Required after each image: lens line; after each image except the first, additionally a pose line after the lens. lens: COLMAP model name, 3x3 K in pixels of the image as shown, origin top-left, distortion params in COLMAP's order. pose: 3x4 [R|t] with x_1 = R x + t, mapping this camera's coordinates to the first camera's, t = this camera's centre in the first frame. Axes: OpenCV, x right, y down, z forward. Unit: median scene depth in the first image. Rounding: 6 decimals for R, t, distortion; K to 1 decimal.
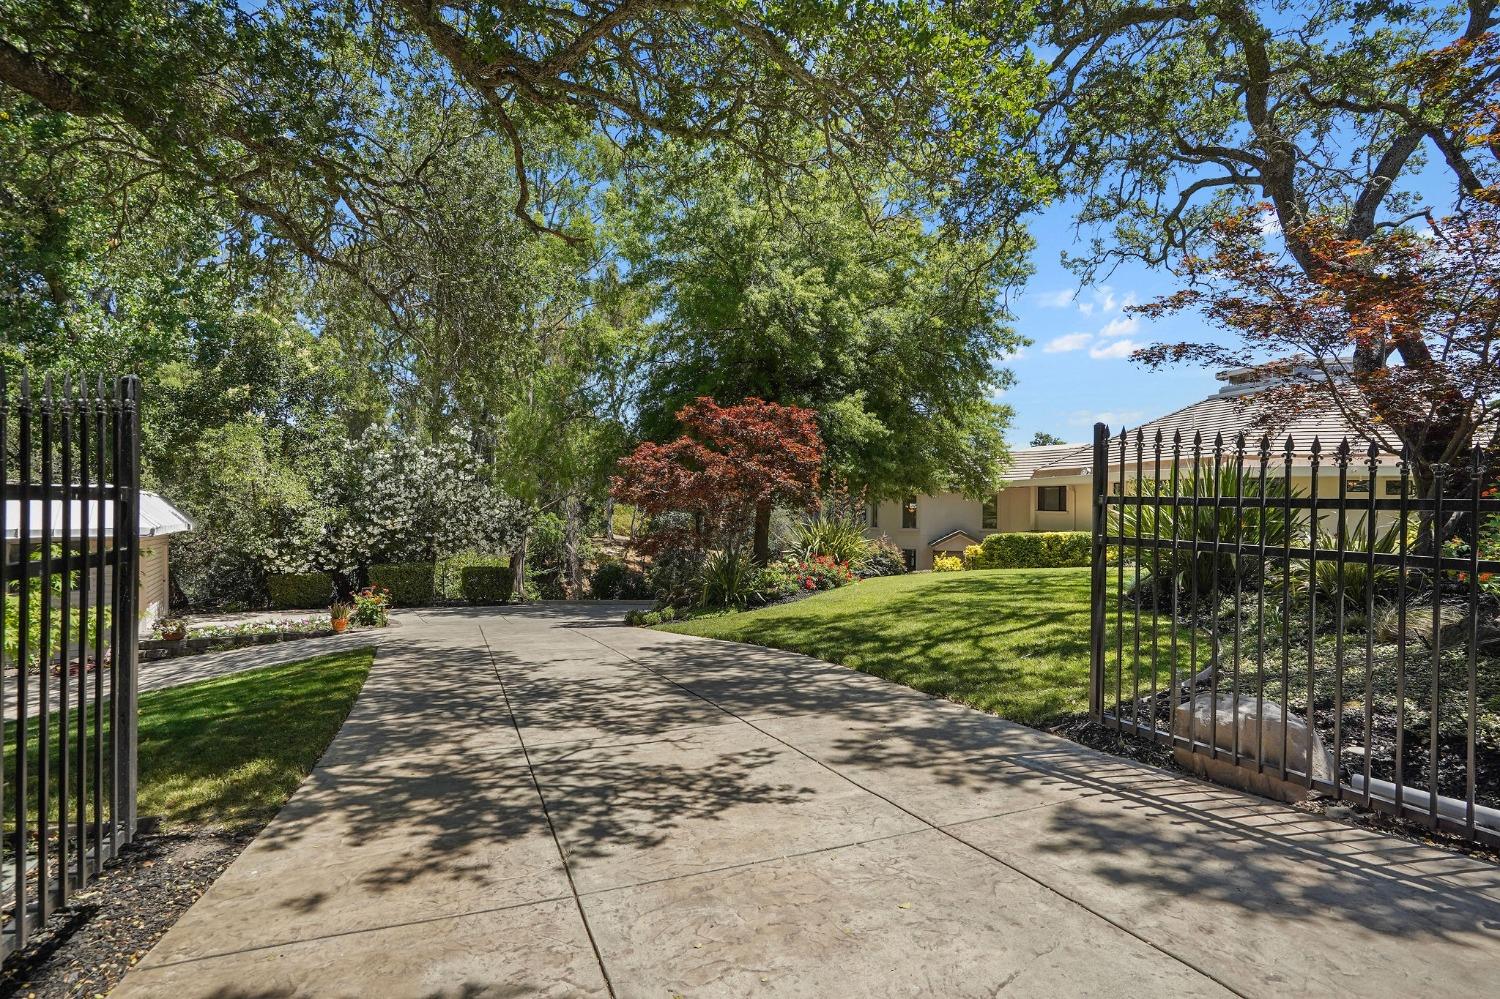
lens RADIAL K [[770.6, 0, 749.9], [0, 770.6, 508.3], [0, 0, 1]] dist [-0.002905, -0.000282]
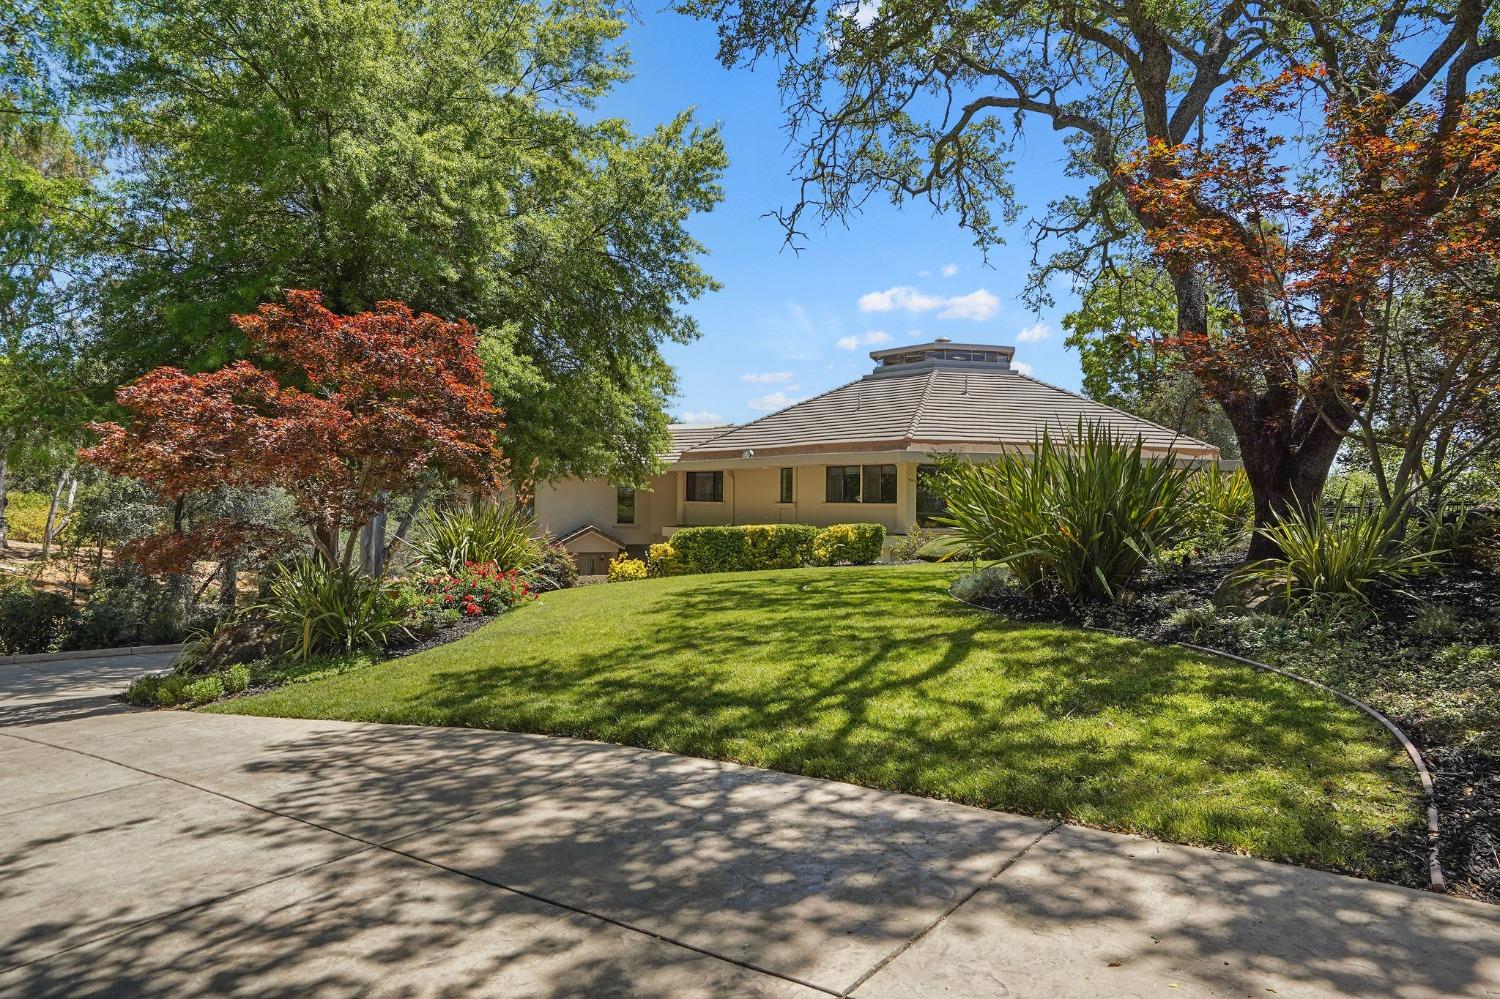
lens RADIAL K [[897.7, 0, 745.2], [0, 897.7, 513.1], [0, 0, 1]] dist [-0.000808, 0.000730]
pose [[0.858913, -0.001722, 0.512118, -0.090183], [-0.003388, 0.999953, 0.009046, 0.010149], [-0.512110, -0.009504, 0.858867, 0.202661]]
